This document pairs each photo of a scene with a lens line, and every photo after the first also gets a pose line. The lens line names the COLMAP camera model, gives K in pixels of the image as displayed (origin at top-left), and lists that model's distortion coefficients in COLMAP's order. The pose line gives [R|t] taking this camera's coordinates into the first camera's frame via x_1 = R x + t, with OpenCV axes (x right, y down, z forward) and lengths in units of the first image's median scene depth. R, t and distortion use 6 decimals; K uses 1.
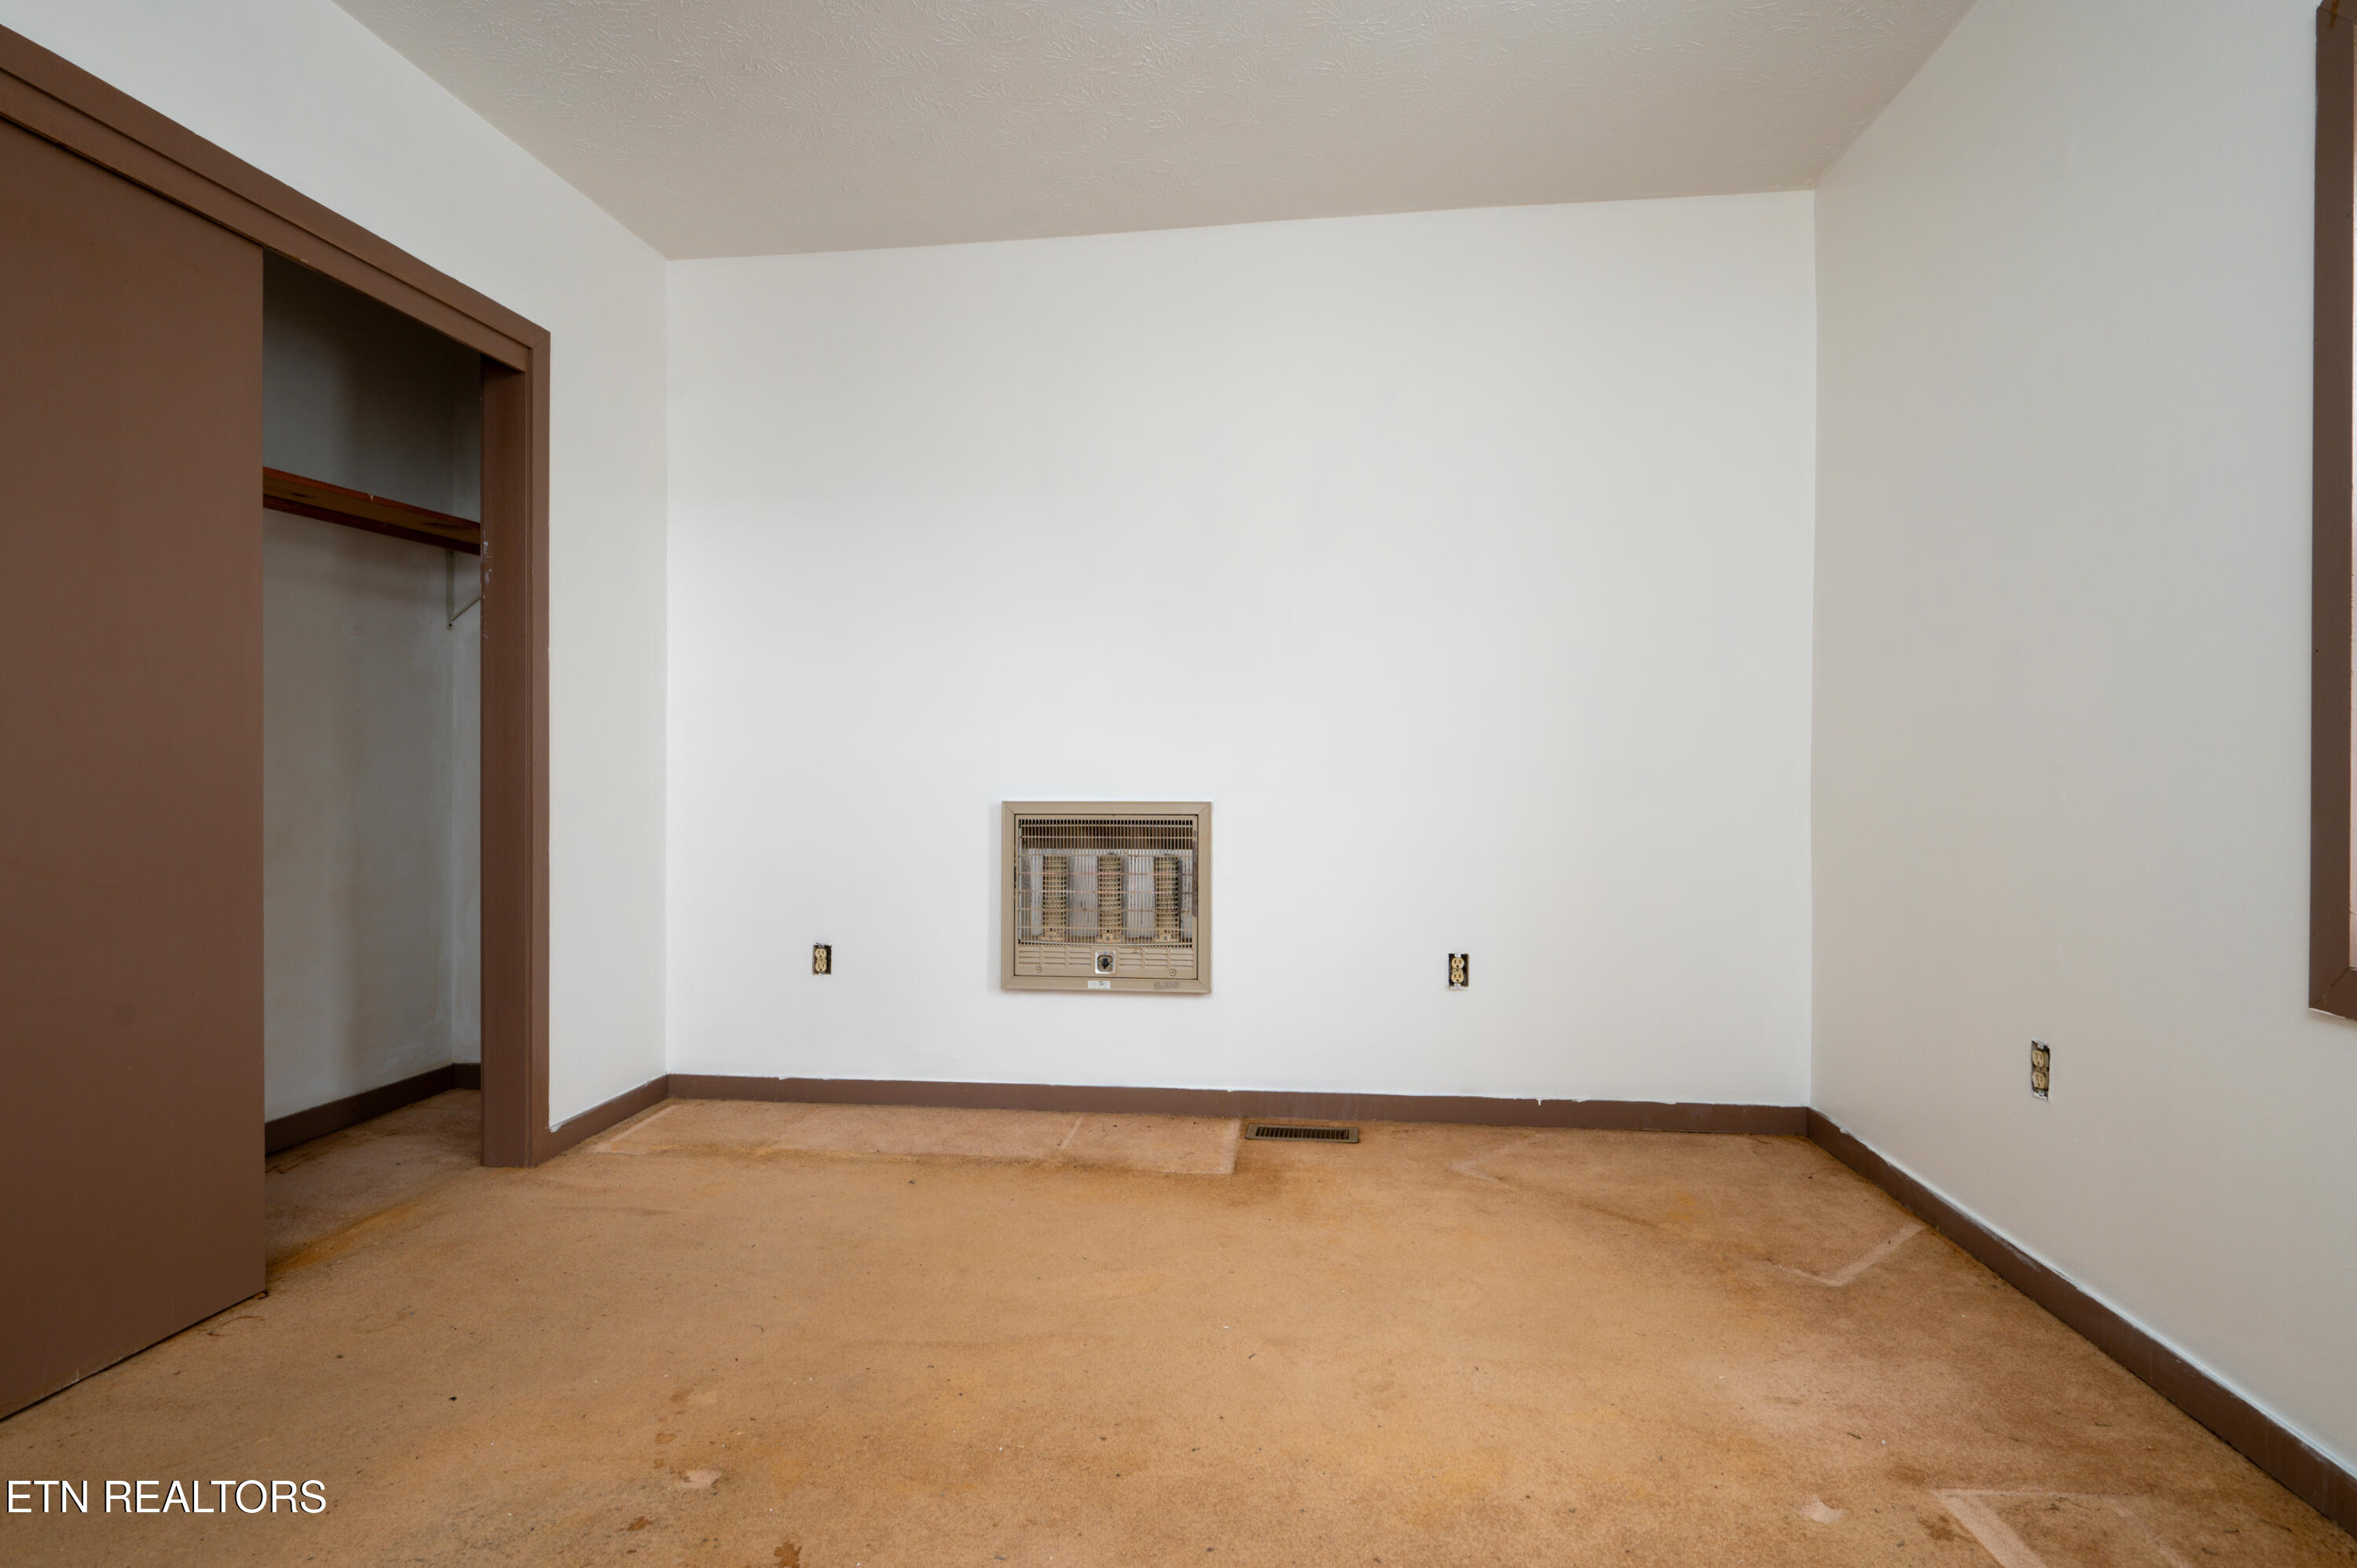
lens RADIAL K [[1220.7, 0, 1173.7], [0, 1220.7, 776.0], [0, 0, 1]] dist [-0.007715, 0.002324]
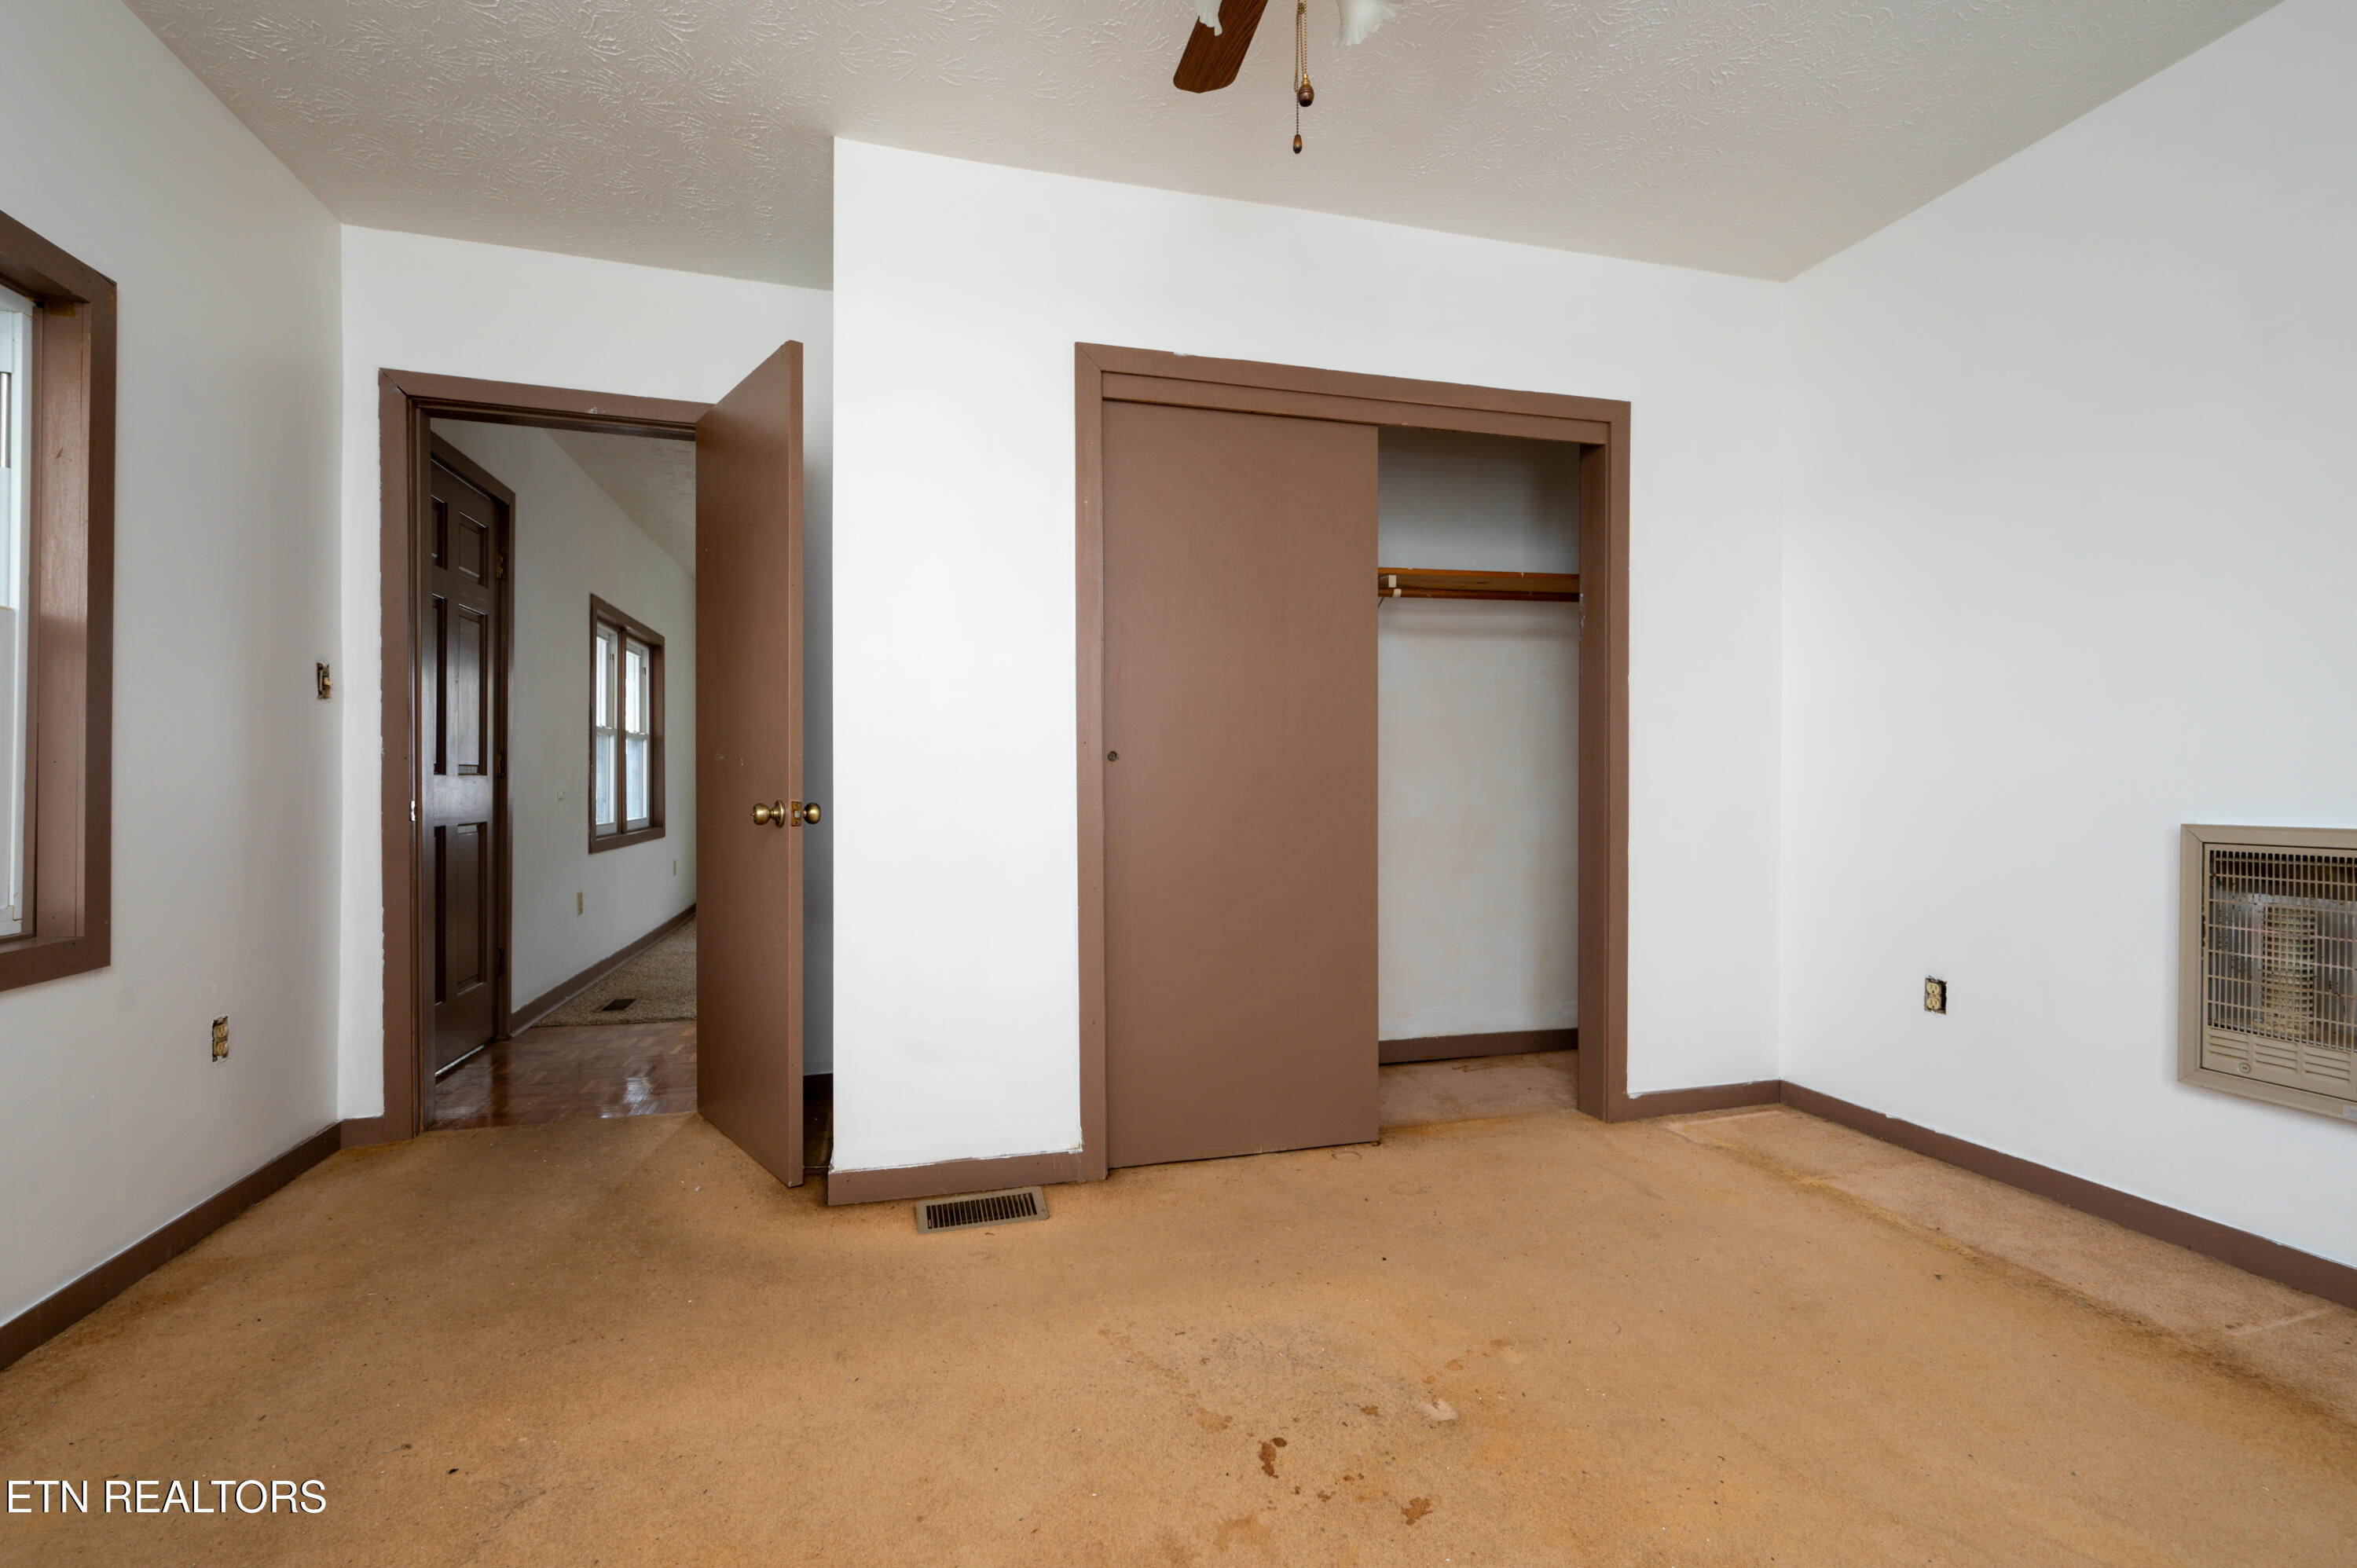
lens RADIAL K [[1049.2, 0, 1185.7], [0, 1049.2, 775.5], [0, 0, 1]] dist [-0.000949, 0.001341]
pose [[0.368275, -0.006357, -0.929695, 0.252595], [-0.003025, 0.999963, -0.008036, -0.001890], [0.929712, 0.005772, 0.368243, 0.244057]]
